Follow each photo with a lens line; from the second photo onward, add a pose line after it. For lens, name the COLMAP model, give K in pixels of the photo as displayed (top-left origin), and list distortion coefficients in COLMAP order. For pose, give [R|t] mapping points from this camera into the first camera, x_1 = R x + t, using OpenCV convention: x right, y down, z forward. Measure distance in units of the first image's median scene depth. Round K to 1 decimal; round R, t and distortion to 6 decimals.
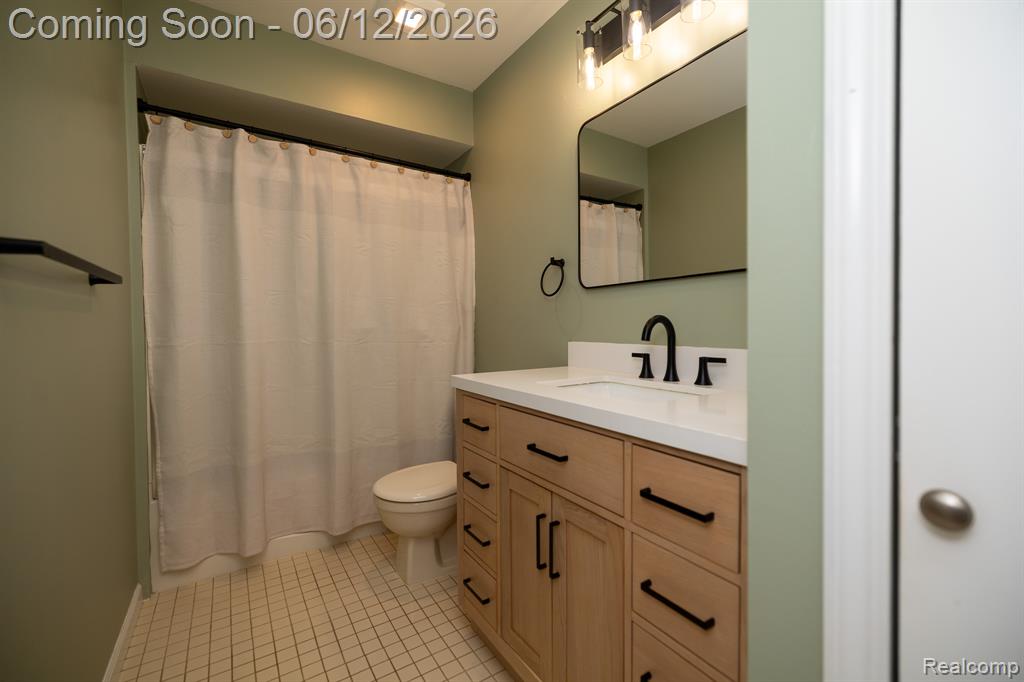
lens RADIAL K [[430.4, 0, 512.2], [0, 430.4, 339.7], [0, 0, 1]] dist [0.000953, 0.000705]
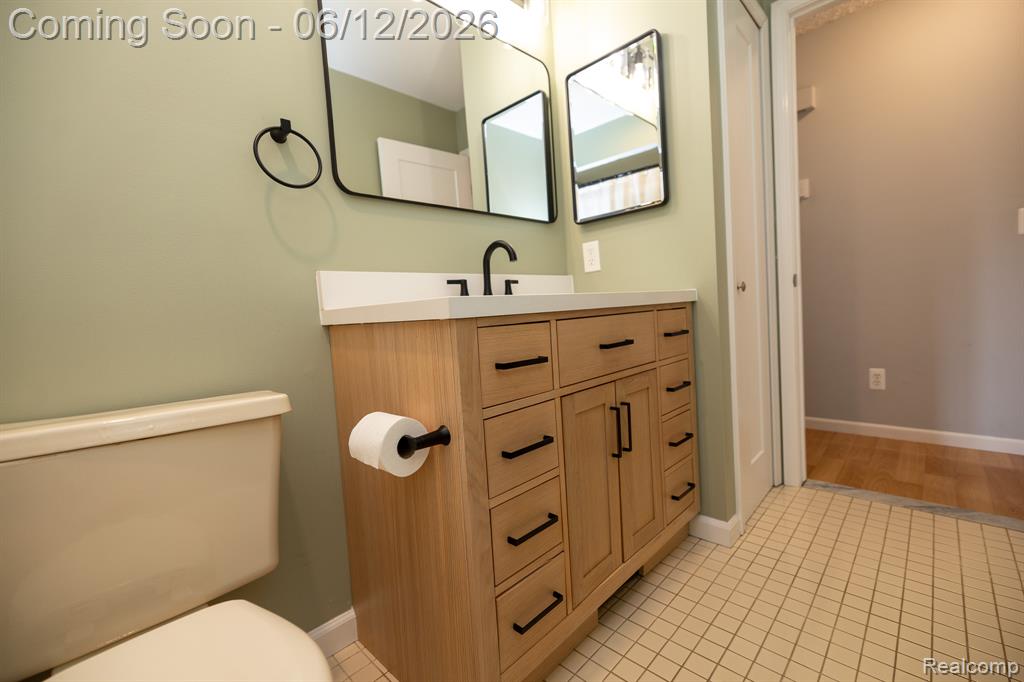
lens RADIAL K [[430.4, 0, 512.2], [0, 430.4, 336.4], [0, 0, 1]] dist [0.000953, 0.000705]
pose [[-0.221267, -0.040720, 0.974363, -0.751561], [0.093621, 0.993626, 0.062785, 0.120009], [-0.970709, 0.105113, -0.216045, 1.209869]]
